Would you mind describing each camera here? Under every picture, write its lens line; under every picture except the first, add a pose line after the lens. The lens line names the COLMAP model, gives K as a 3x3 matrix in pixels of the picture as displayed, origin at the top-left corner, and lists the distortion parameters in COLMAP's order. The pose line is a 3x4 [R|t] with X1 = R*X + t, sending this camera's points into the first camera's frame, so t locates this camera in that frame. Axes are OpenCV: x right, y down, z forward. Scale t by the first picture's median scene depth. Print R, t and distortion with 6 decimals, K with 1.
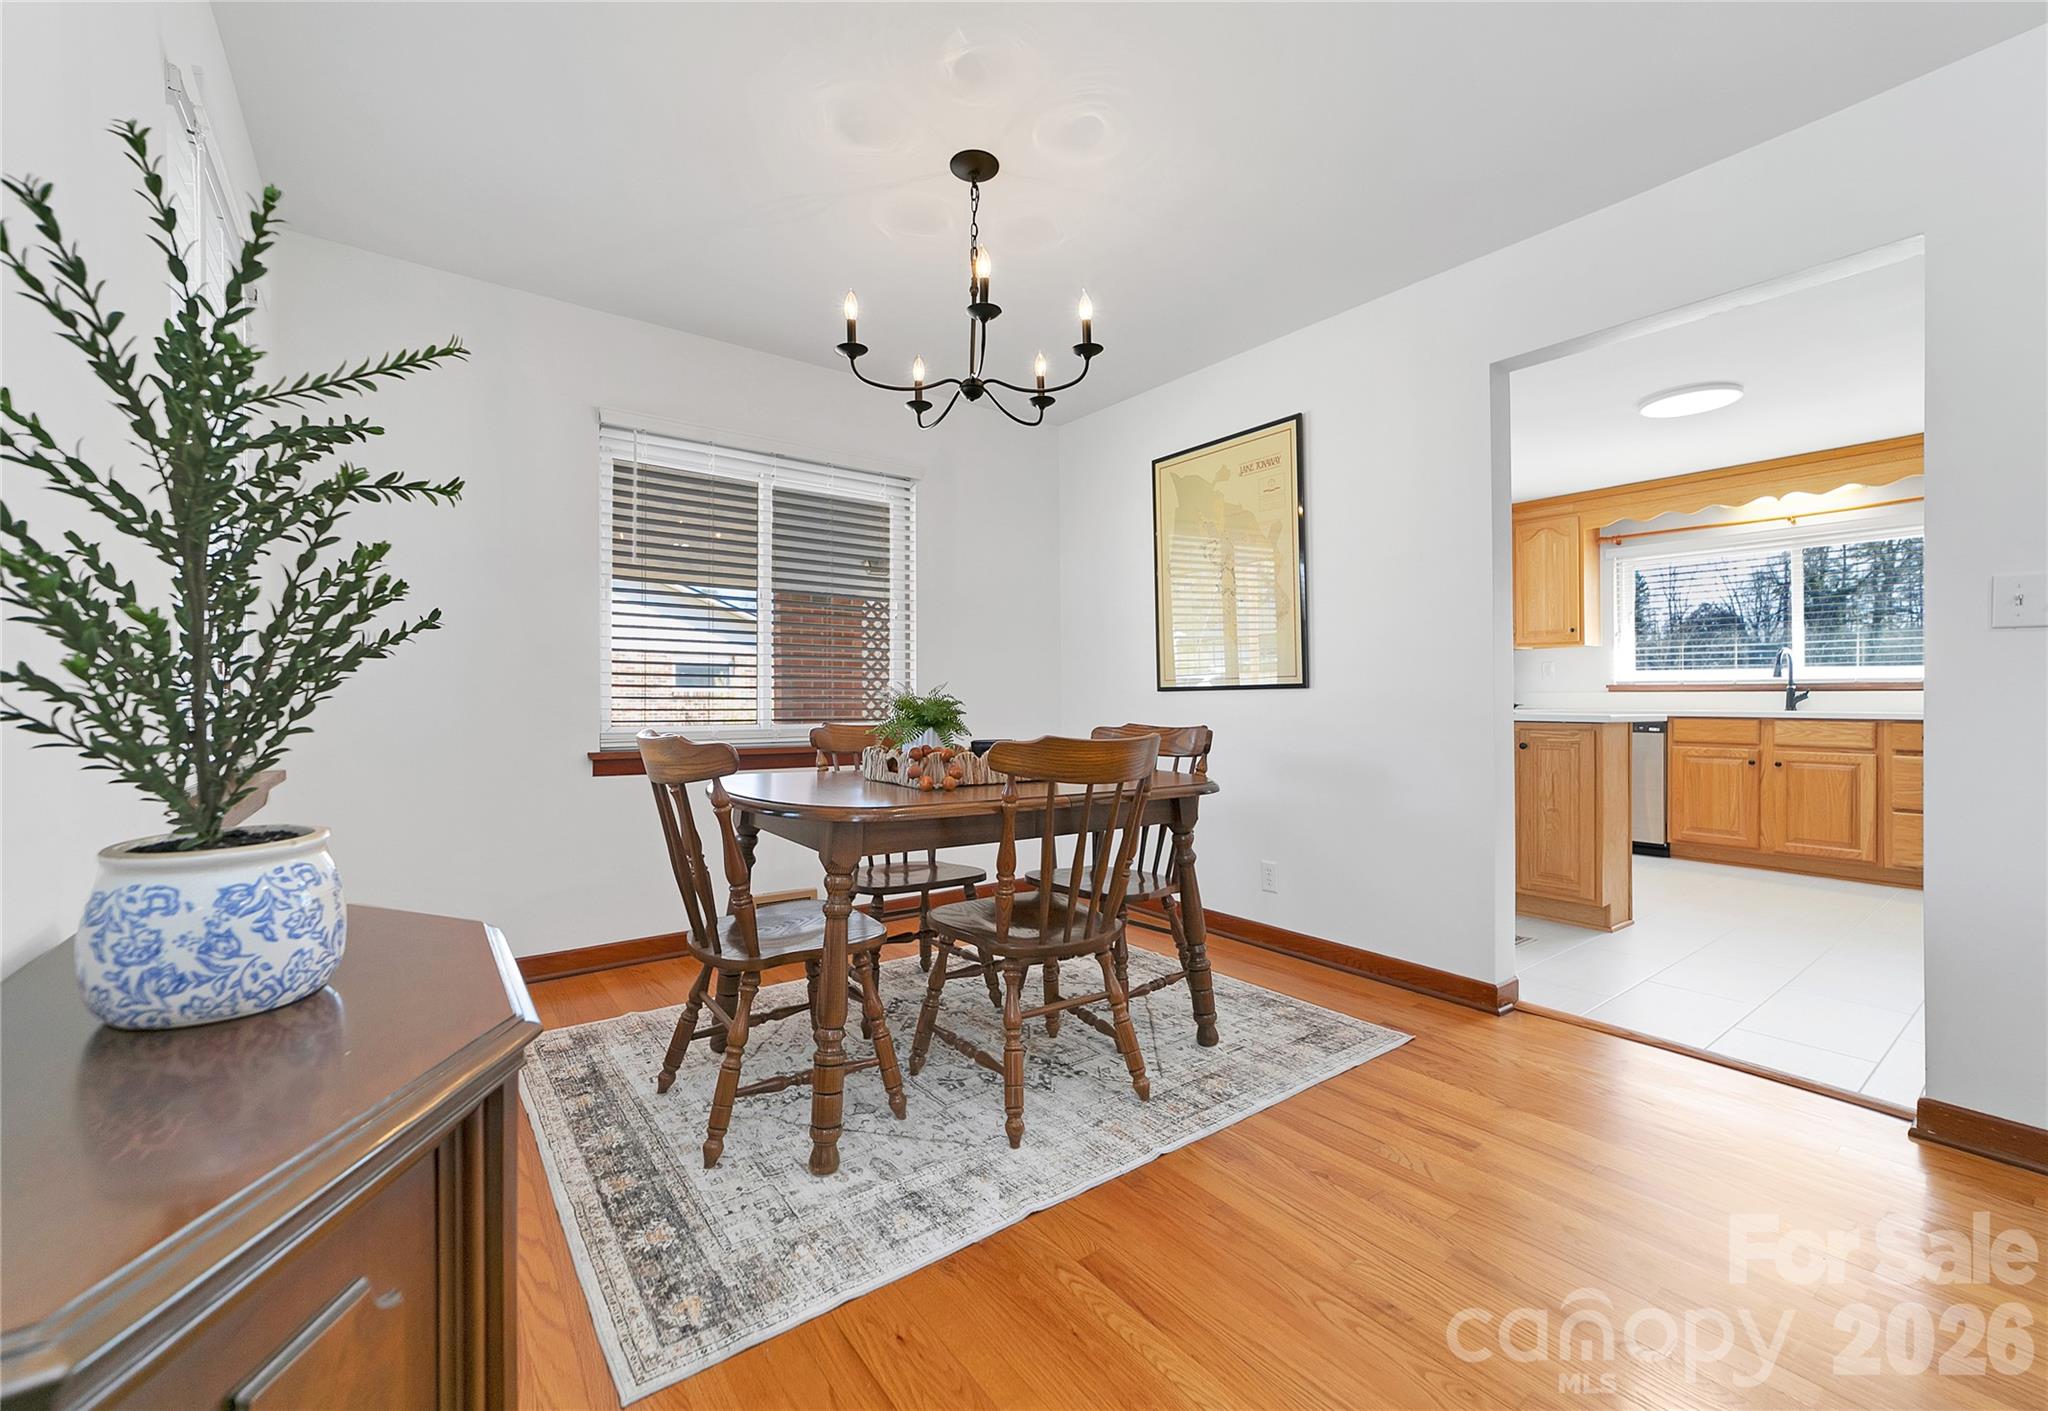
lens RADIAL K [[824.4, 0, 1010.6], [0, 824.4, 712.3], [0, 0, 1]] dist [0.001667, 0.000975]
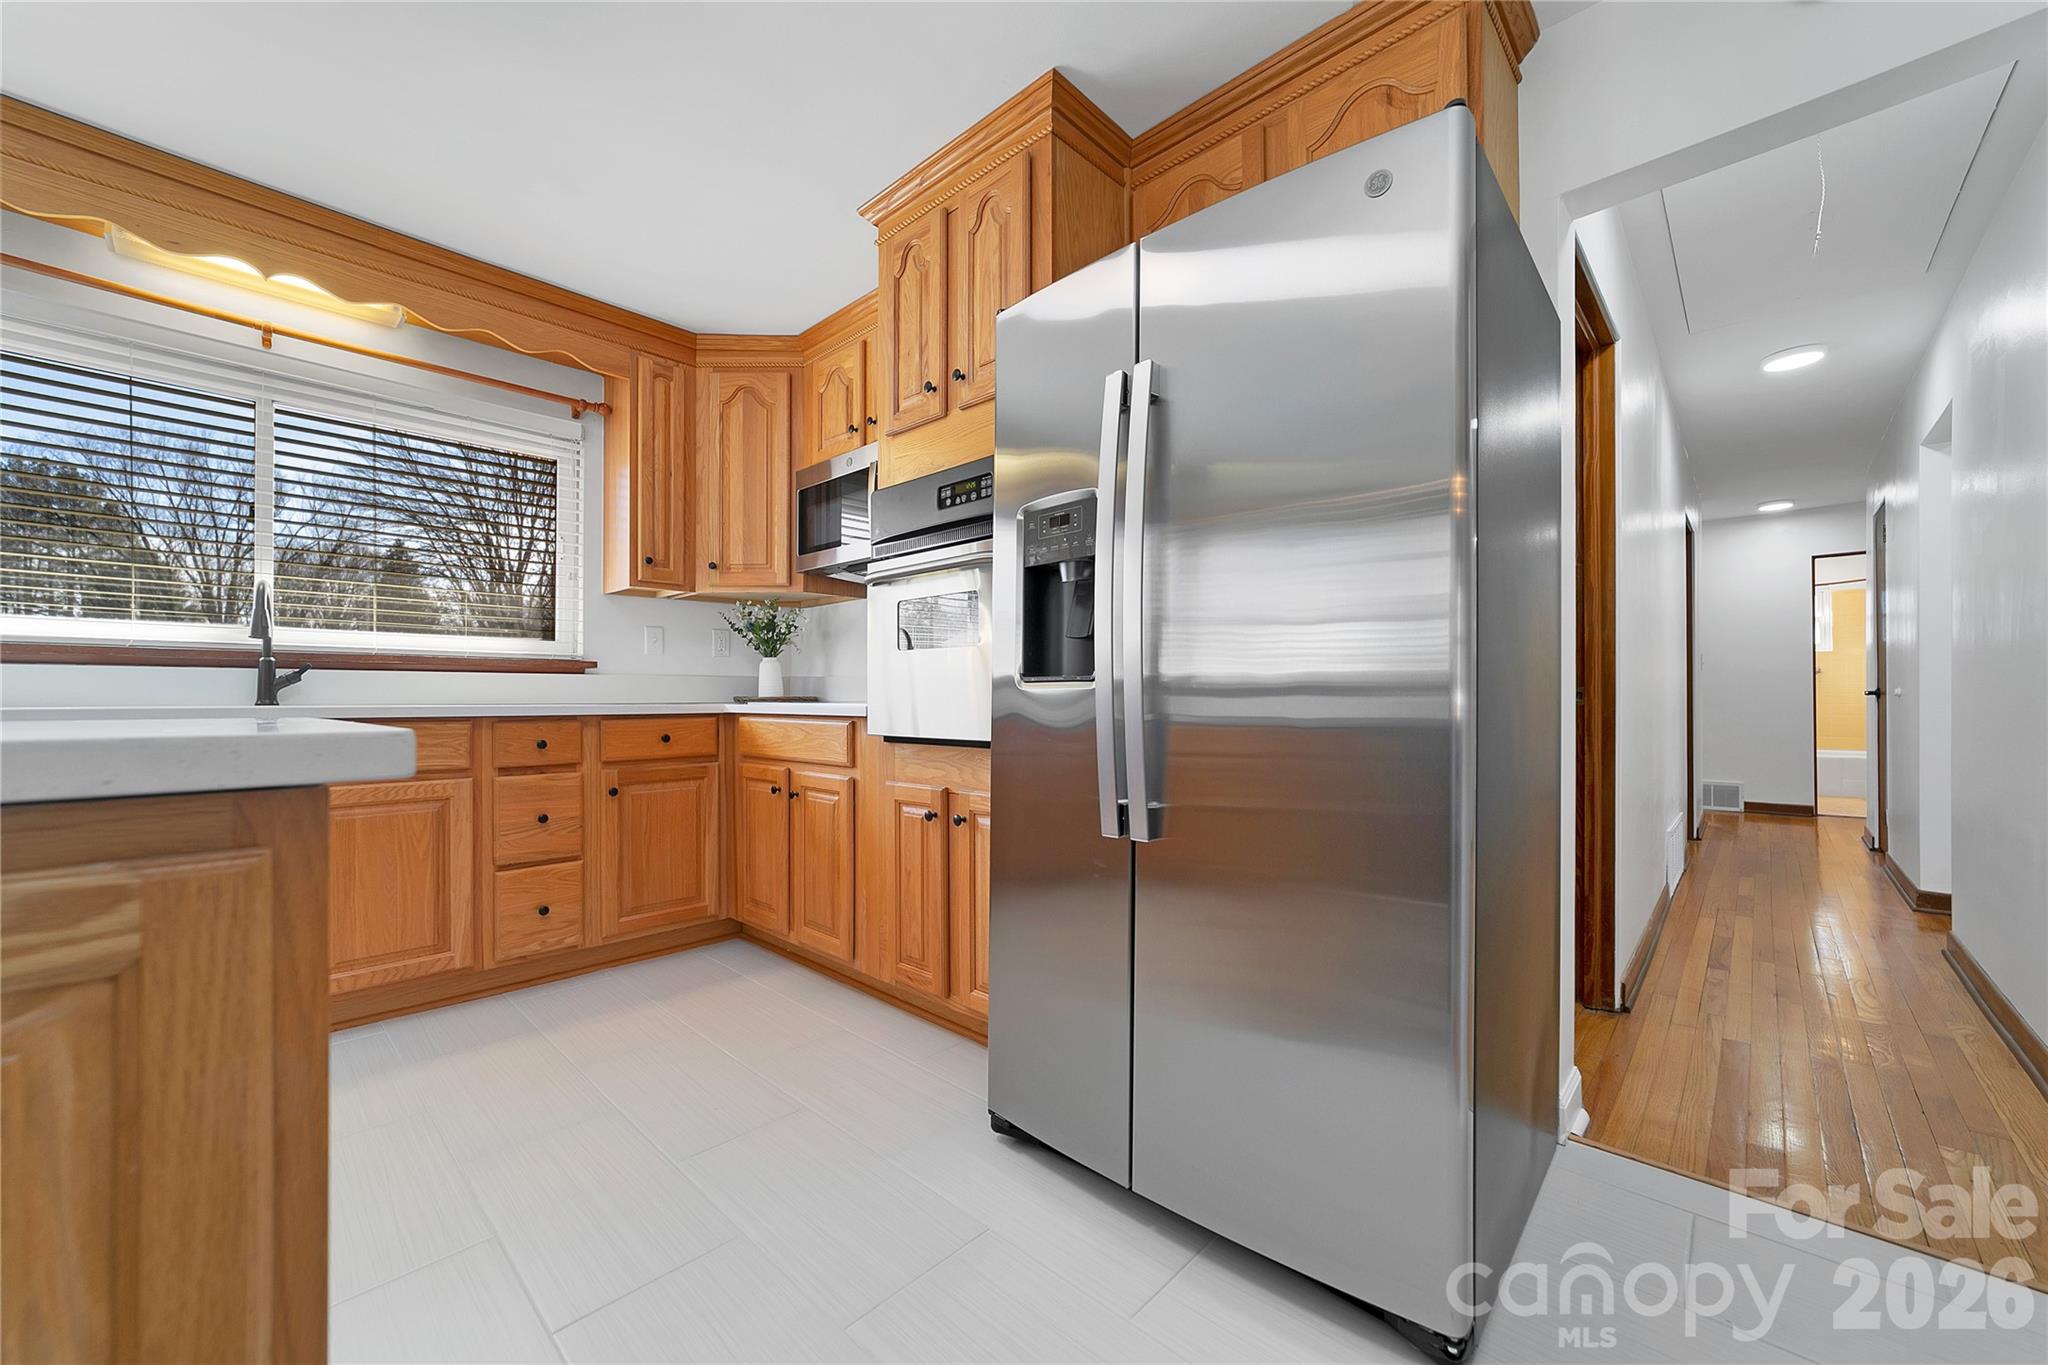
lens RADIAL K [[782.9, 0, 1018.2], [0, 782.9, 696.2], [0, 0, 1]] dist [-0.007121, 0.000773]
pose [[-0.169293, 0.001726, 0.985564, 0.397371], [0.015952, 0.999872, 0.000989, -0.001048], [-0.985437, 0.015890, -0.169299, 0.637365]]
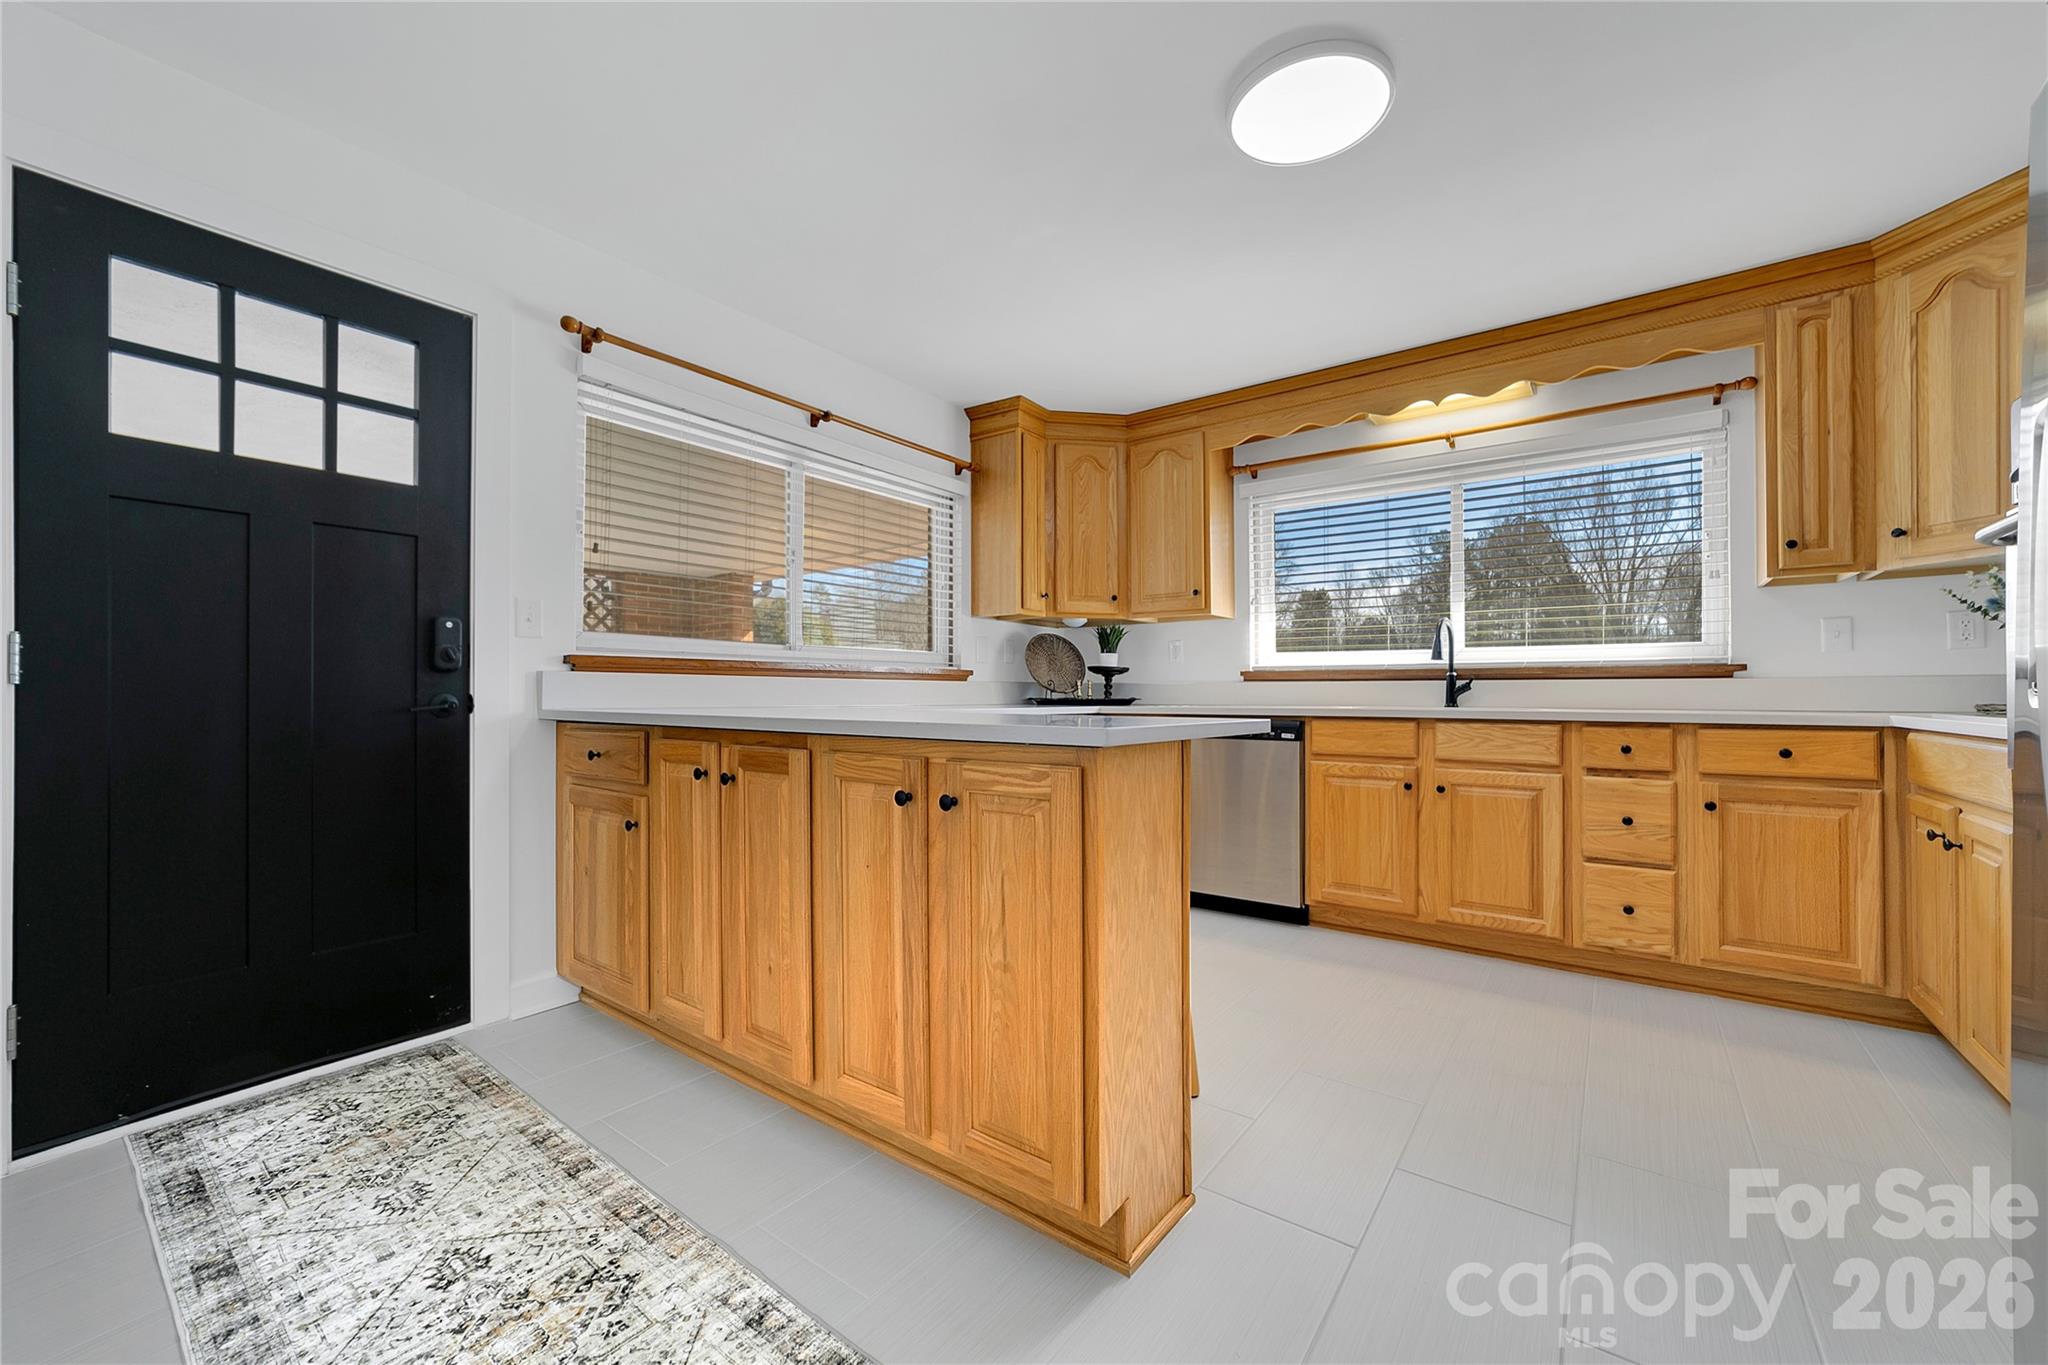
lens RADIAL K [[782.9, 0, 1034.9], [0, 782.9, 698.8], [0, 0, 1]] dist [-0.007121, 0.000773]
pose [[0.957142, 0.001025, 0.289616, 0.415196], [0.001539, 0.999962, -0.008625, -0.004330], [-0.289614, 0.008701, 0.957104, 0.469983]]
